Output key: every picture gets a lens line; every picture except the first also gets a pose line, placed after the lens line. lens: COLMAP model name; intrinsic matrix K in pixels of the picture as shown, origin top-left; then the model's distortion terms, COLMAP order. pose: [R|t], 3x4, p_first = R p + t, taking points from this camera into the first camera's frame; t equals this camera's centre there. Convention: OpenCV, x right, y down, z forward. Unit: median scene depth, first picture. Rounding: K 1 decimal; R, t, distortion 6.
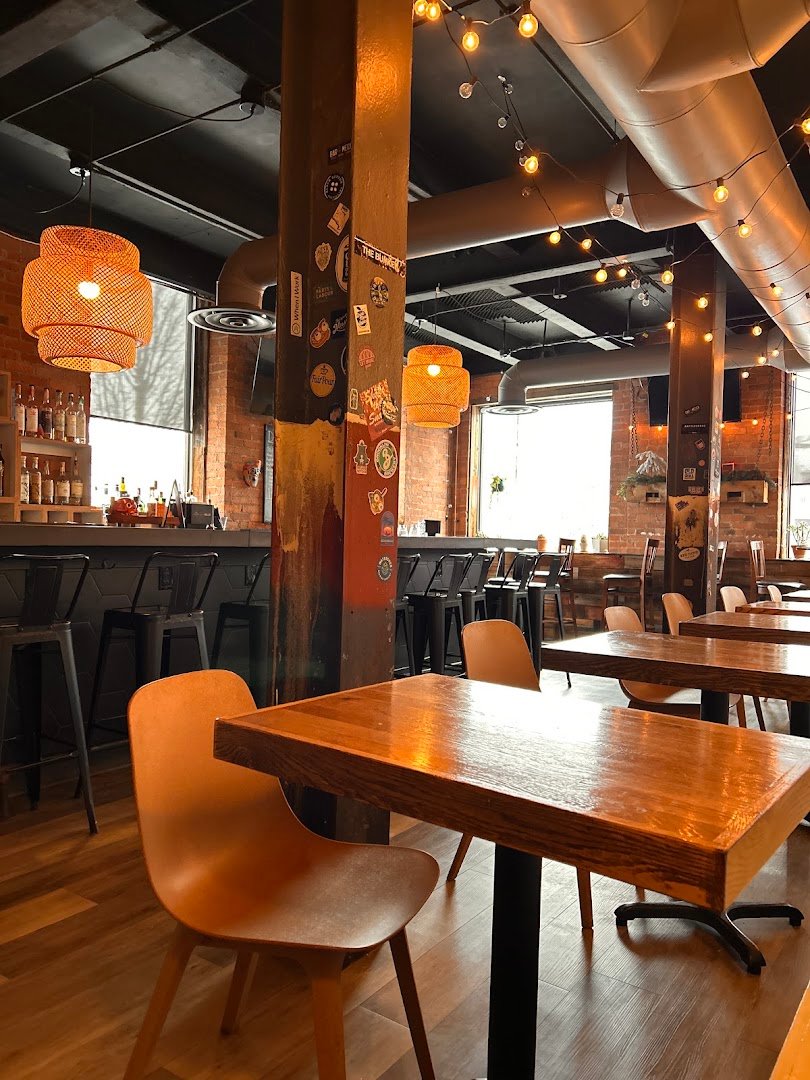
lens RADIAL K [[812.3, 0, 403.9], [0, 812.3, 542.0], [0, 0, 1]] dist [0.007216, 0.000682]
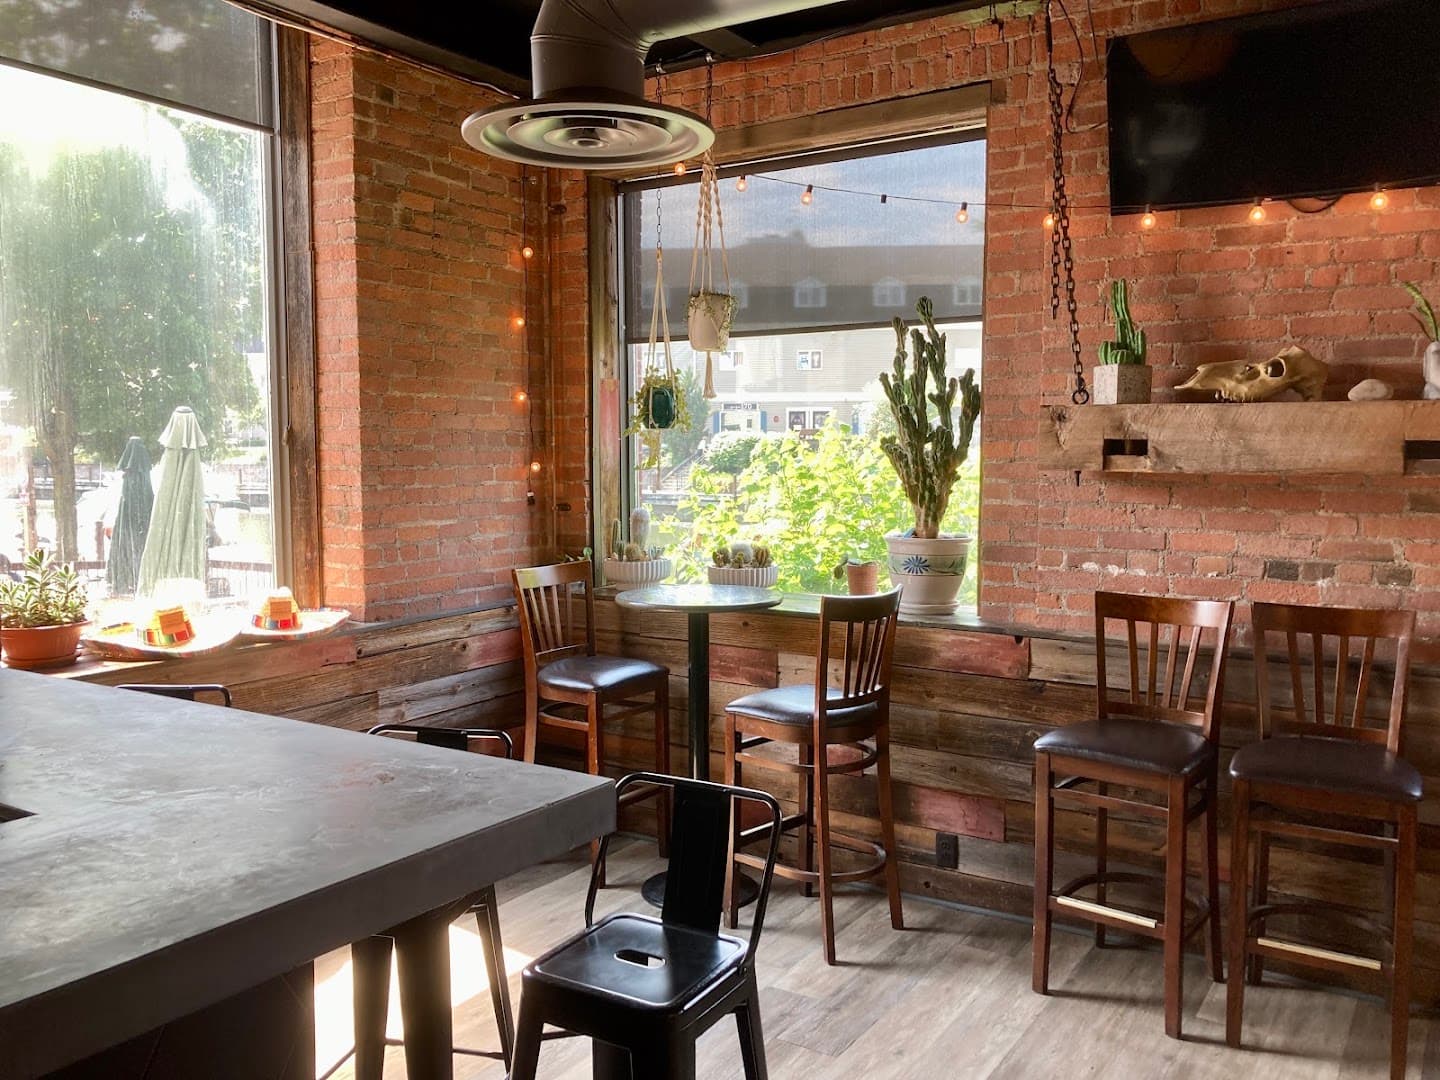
lens RADIAL K [[1207.4, 0, 721.1], [0, 1207.4, 537.5], [0, 0, 1]] dist [-0.006963, -0.001472]
pose [[0.998346, -0.031794, 0.047904, 0.130922], [0.027949, 0.996490, 0.078910, -0.062088], [-0.050244, -0.077441, 0.995730, 0.546299]]
